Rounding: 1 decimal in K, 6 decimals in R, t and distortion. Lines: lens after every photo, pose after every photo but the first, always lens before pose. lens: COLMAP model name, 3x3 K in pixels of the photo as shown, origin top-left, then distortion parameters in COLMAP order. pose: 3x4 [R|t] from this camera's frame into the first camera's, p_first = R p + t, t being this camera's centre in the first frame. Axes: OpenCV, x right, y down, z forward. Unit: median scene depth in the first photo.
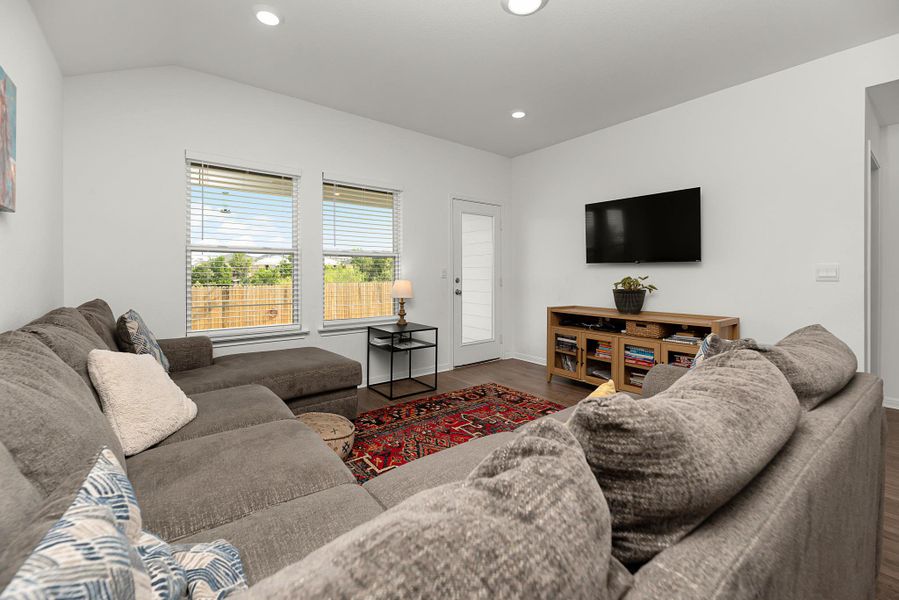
lens RADIAL K [[381.3, 0, 449.5], [0, 381.3, 274.8], [0, 0, 1]] dist [-0.000070, 0.000077]
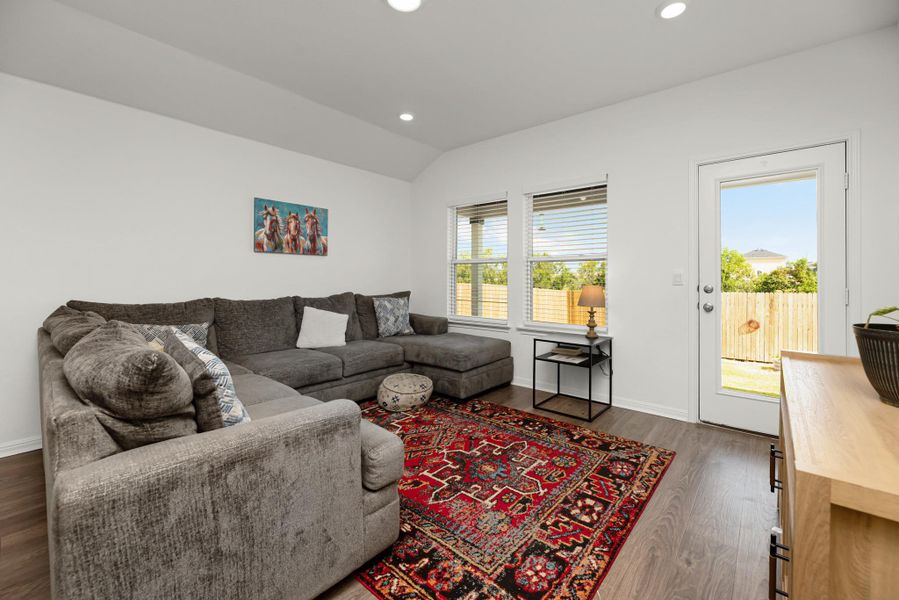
lens RADIAL K [[373.2, 0, 449.8], [0, 373.2, 275.9], [0, 0, 1]] dist [0.001063, 0.000027]
pose [[0.200035, -0.005965, -0.979771, 0.795322], [-0.004141, 0.999967, -0.006933, -0.002024], [0.979780, 0.005444, 0.200003, 0.636830]]
